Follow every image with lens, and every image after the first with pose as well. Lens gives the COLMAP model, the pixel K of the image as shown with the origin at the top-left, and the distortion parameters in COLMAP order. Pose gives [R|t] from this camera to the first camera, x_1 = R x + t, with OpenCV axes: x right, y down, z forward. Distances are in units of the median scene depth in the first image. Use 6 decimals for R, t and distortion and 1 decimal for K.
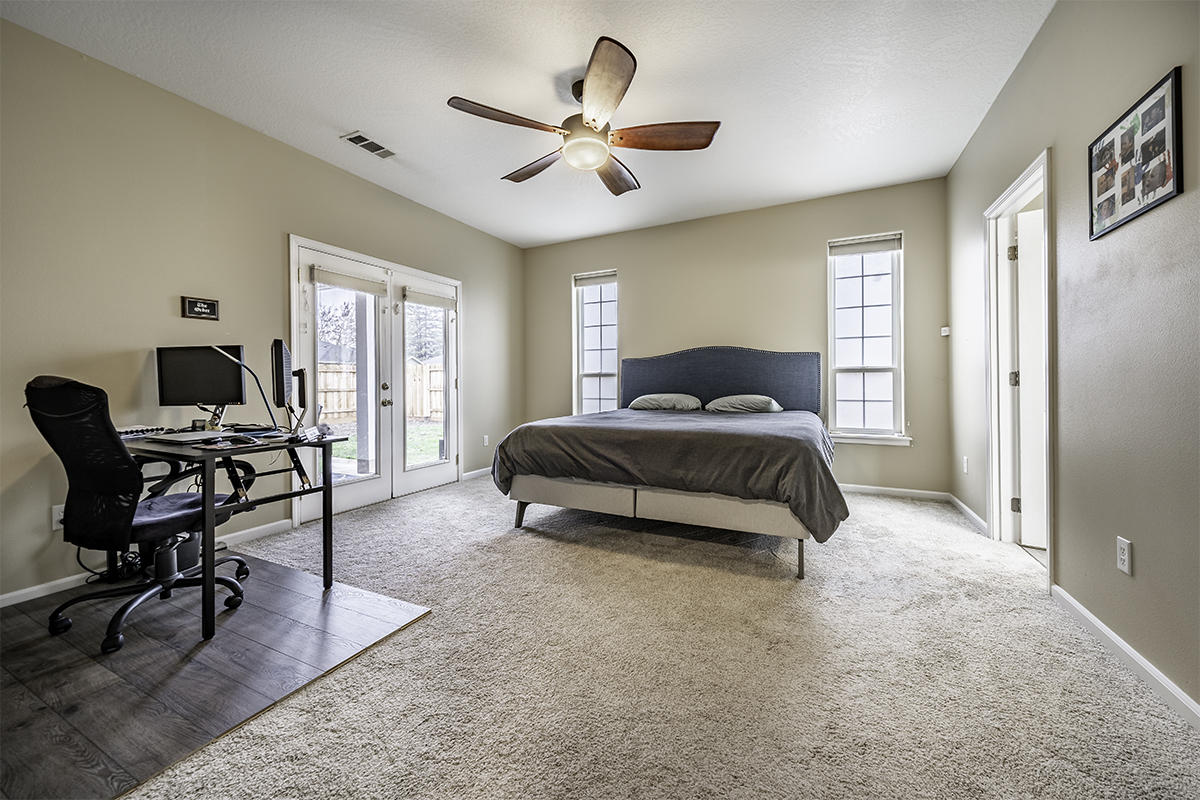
lens RADIAL K [[419.0, 0, 599.4], [0, 419.0, 394.8], [0, 0, 1]] dist [-0.000096, -0.000218]
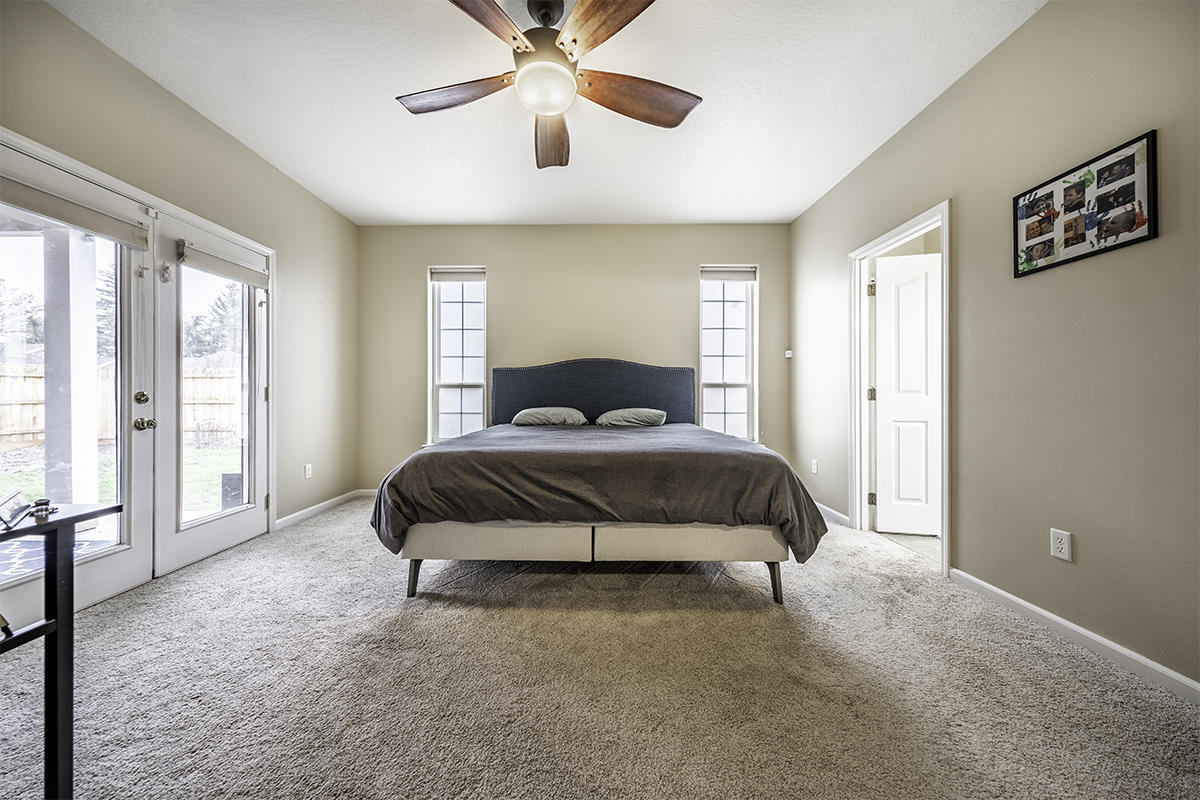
lens RADIAL K [[406.7, 0, 591.1], [0, 406.7, 403.9], [0, 0, 1]] dist [0.001629, -0.000065]
pose [[0.909553, -0.000151, 0.415589, -0.229871], [0.003899, 0.999959, -0.008168, -0.004580], [-0.415571, 0.009050, 0.909516, 0.267645]]
